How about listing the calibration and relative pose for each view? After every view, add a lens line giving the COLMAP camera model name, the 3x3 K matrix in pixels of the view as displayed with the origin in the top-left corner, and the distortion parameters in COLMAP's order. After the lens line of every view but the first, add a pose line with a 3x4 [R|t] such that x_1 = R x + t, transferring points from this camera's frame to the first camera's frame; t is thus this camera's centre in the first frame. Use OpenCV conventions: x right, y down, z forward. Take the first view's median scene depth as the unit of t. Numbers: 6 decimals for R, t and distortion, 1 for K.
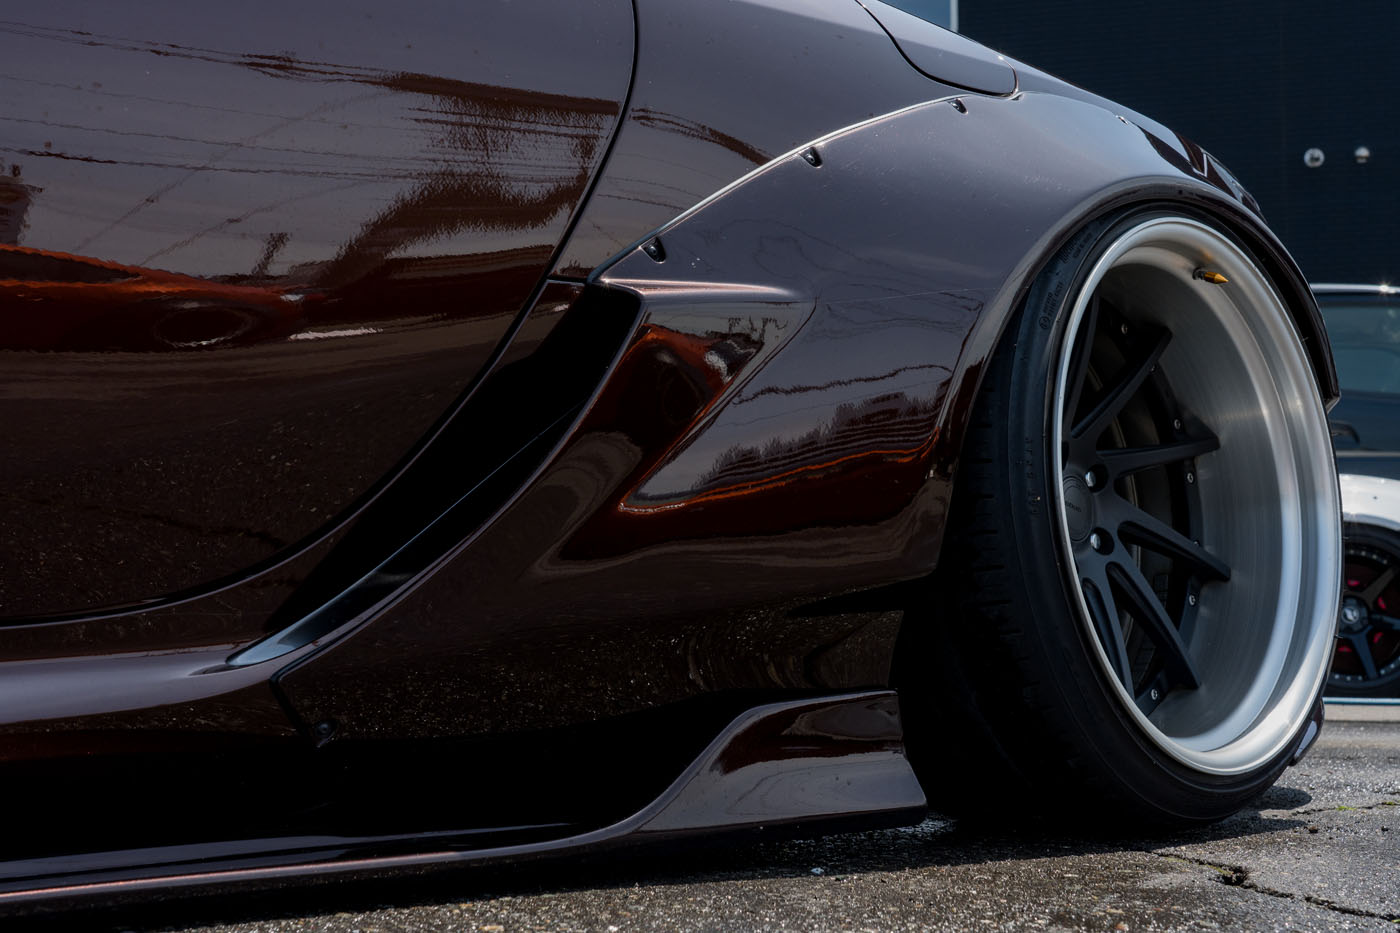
lens RADIAL K [[1911.8, 0, 701.4], [0, 1911.8, 448.8], [0, 0, 1]] dist [0.044035, 0.044926]
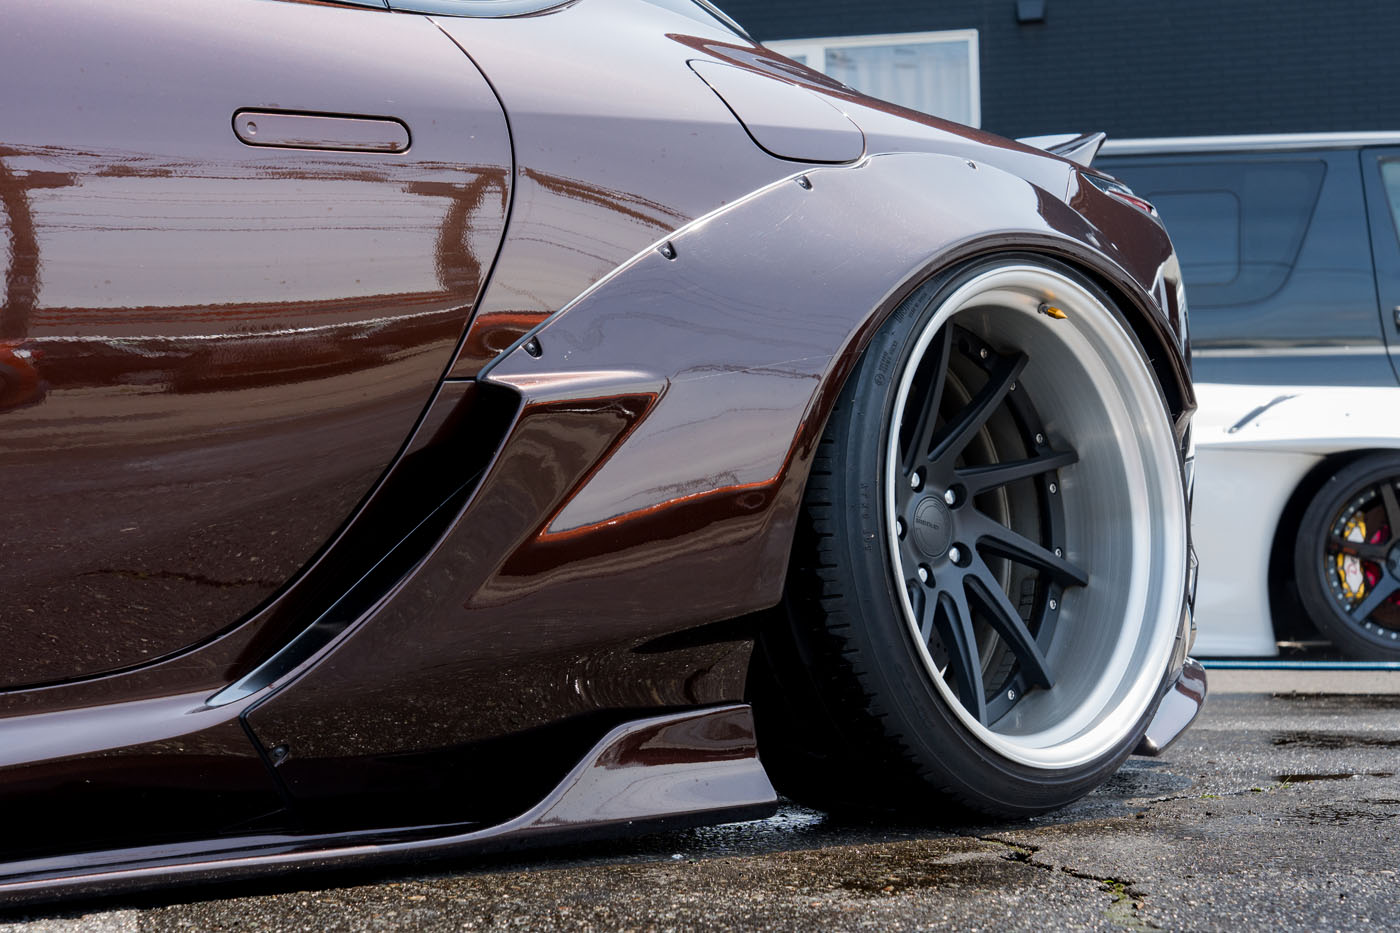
lens RADIAL K [[2844.2, 0, 700.0], [0, 2844.2, 466.5], [0, 0, 1]] dist [0.078388, 0.044818]
pose [[0.999705, -0.017953, 0.016362, 0.044417], [0.016847, 0.997716, 0.065413, -0.128407], [-0.017499, -0.065118, 0.997724, -0.698766]]
